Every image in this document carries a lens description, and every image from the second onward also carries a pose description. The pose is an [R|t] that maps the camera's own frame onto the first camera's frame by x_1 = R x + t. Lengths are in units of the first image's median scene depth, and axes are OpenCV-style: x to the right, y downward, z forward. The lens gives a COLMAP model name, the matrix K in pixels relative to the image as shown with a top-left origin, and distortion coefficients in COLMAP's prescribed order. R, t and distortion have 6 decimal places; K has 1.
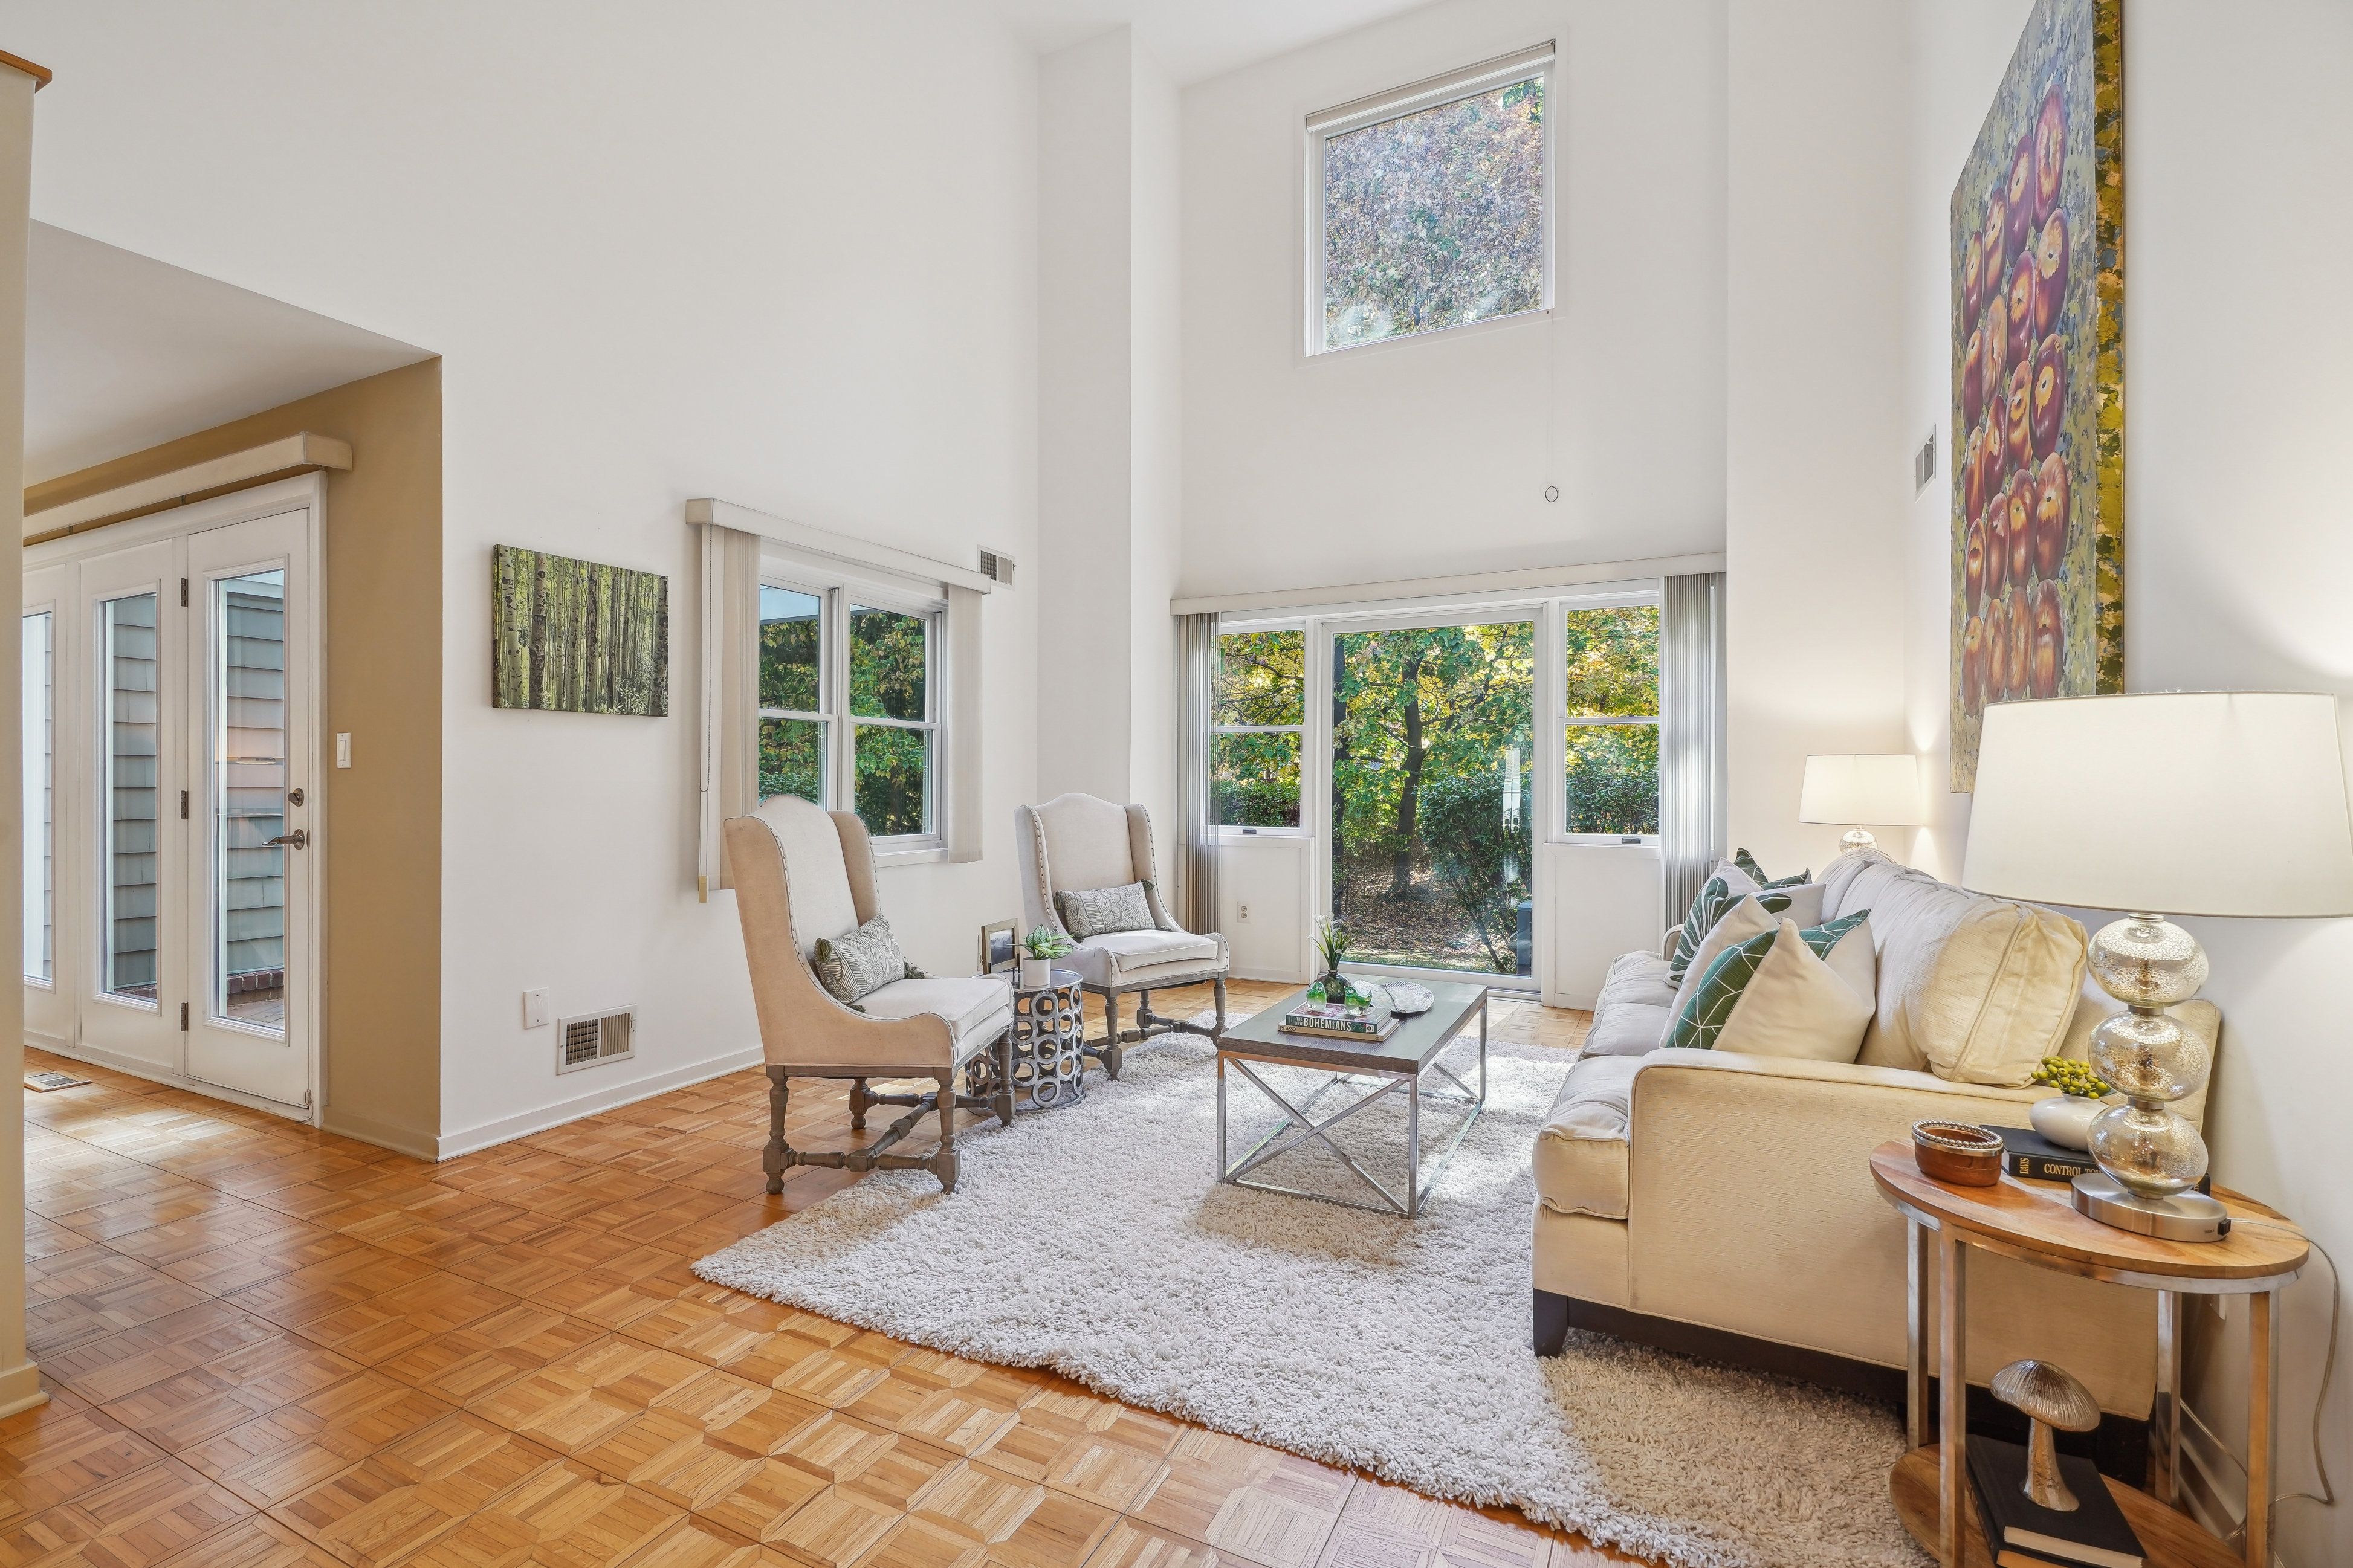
lens RADIAL K [[1051.9, 0, 1157.5], [0, 1051.9, 785.6], [0, 0, 1]] dist [0.007775, -0.003662]
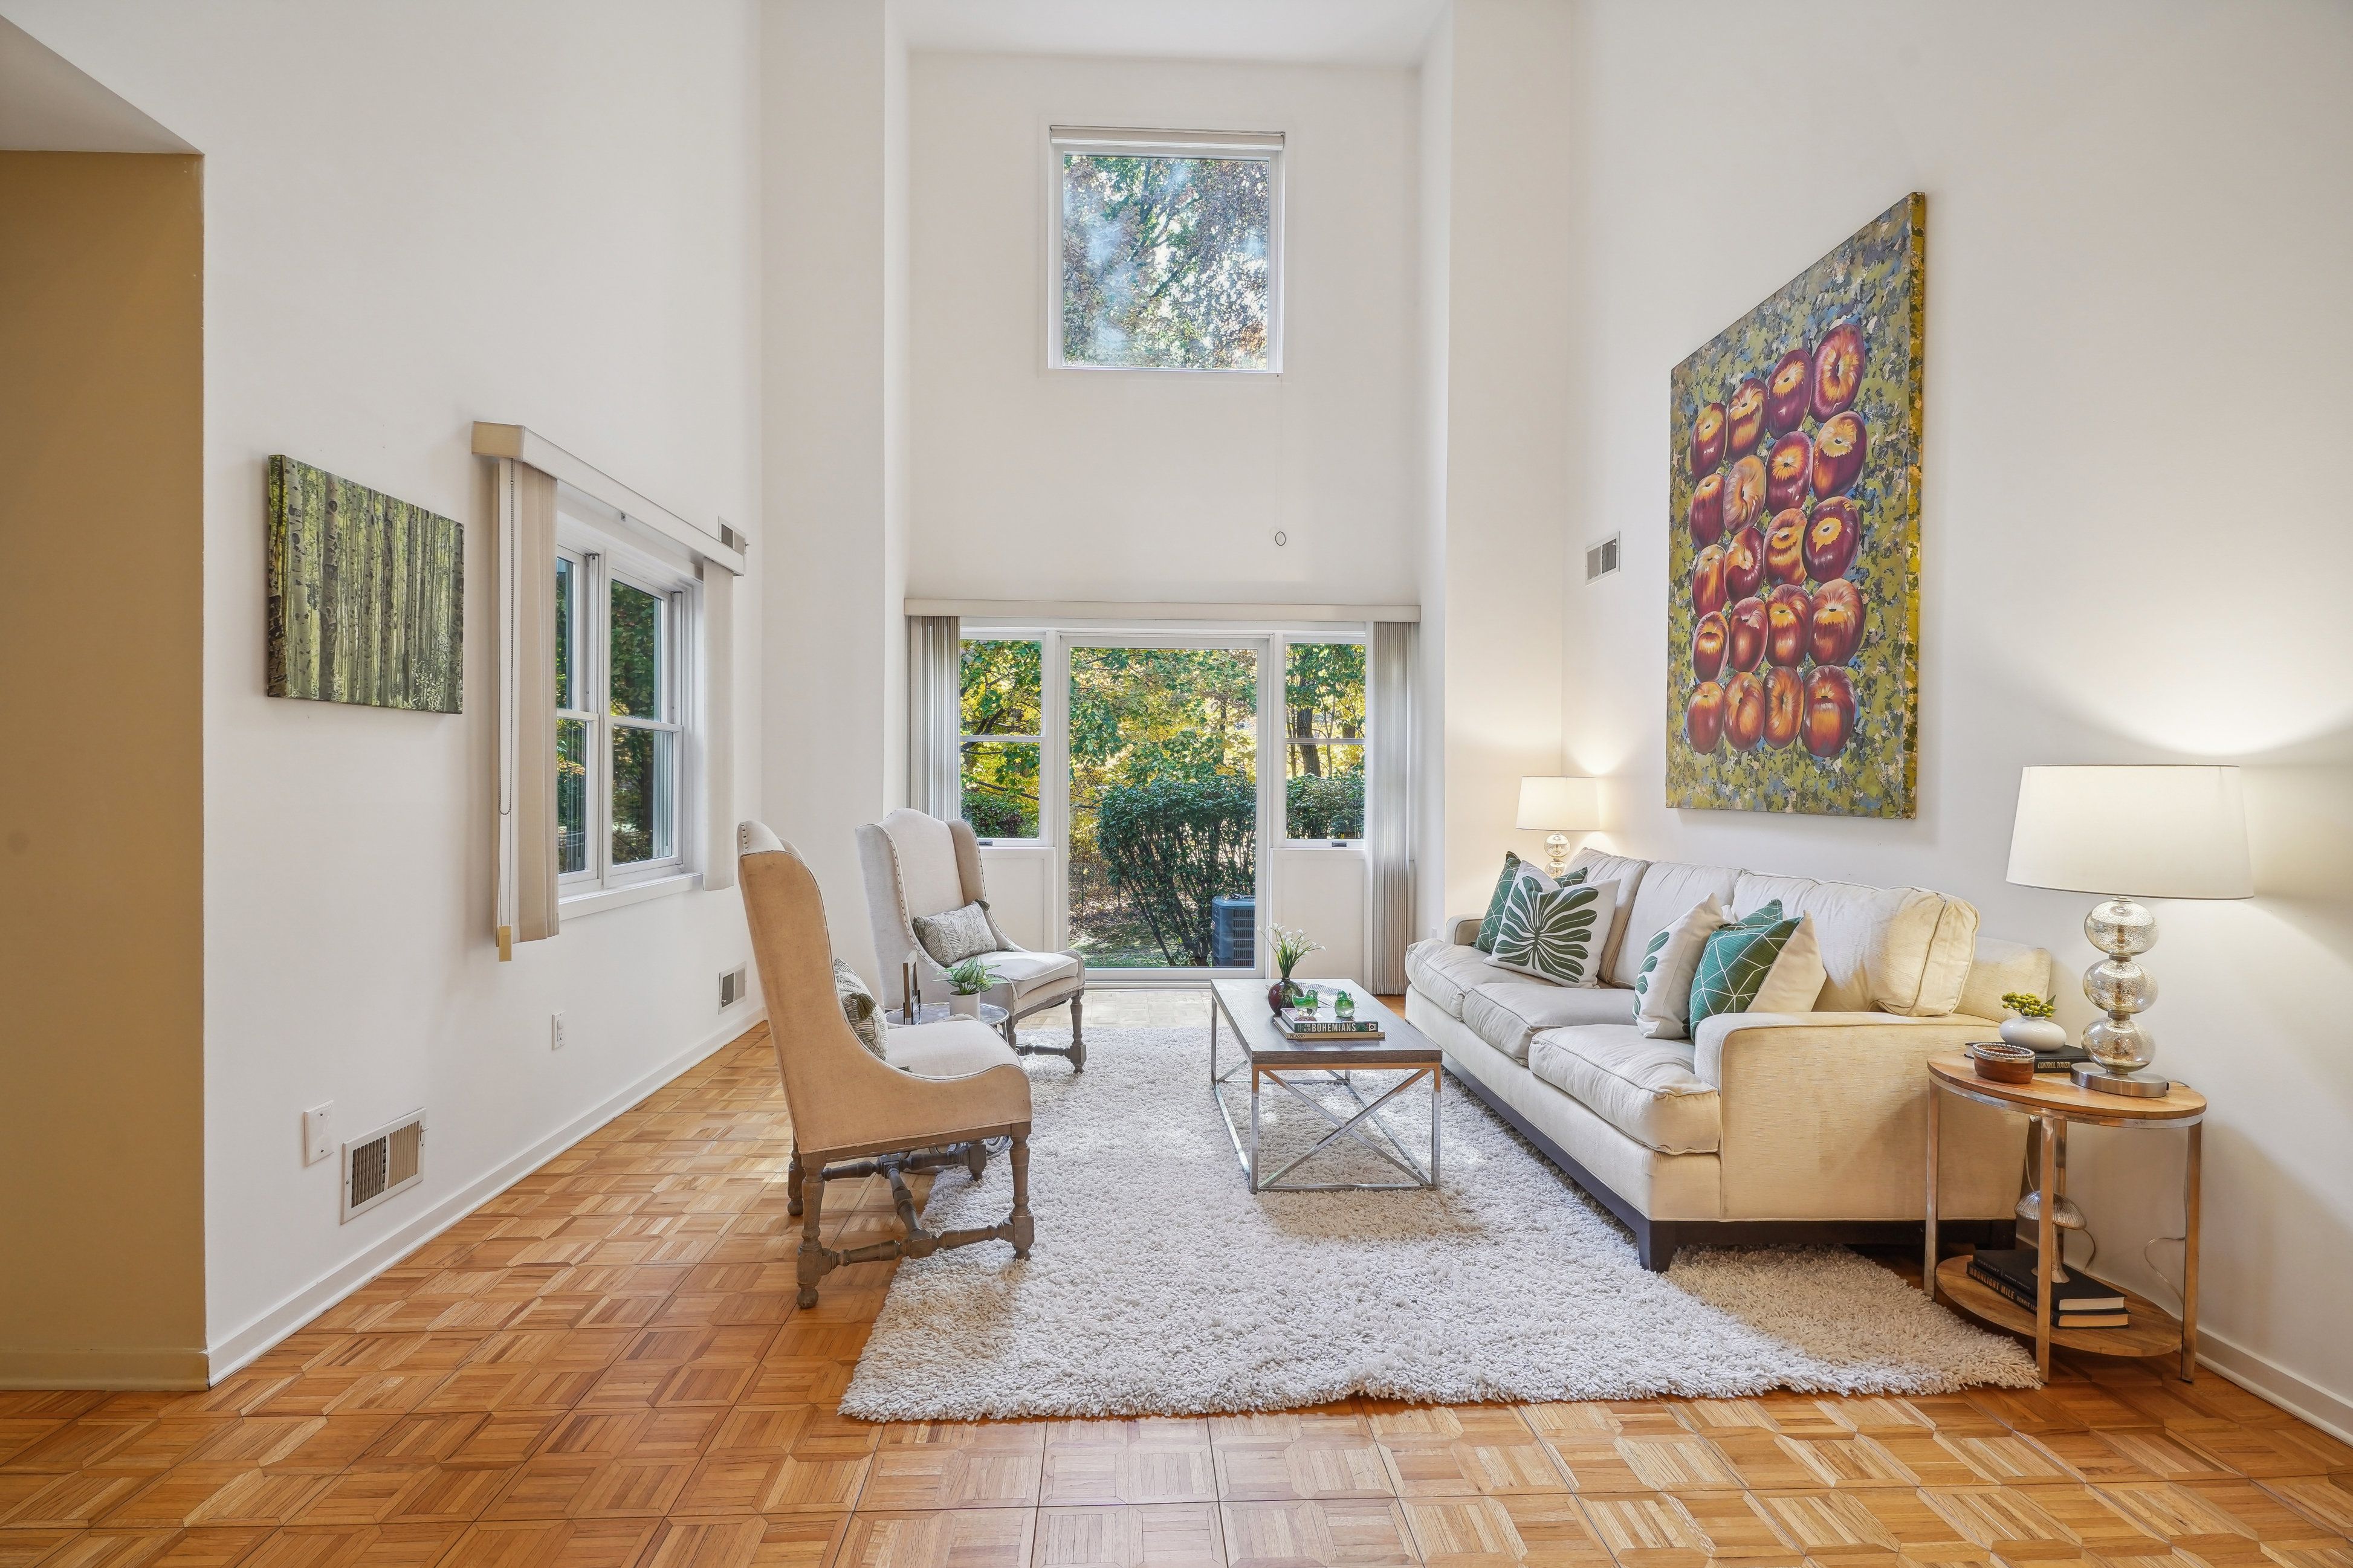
lens RADIAL K [[1051.9, 0, 1158.8], [0, 1051.9, 796.2], [0, 0, 1]] dist [0.007775, -0.003662]
pose [[0.870592, -0.002202, 0.492000, -0.446544], [-0.002596, 0.999956, 0.009068, -0.017400], [-0.491998, -0.009172, 0.870548, 0.127834]]
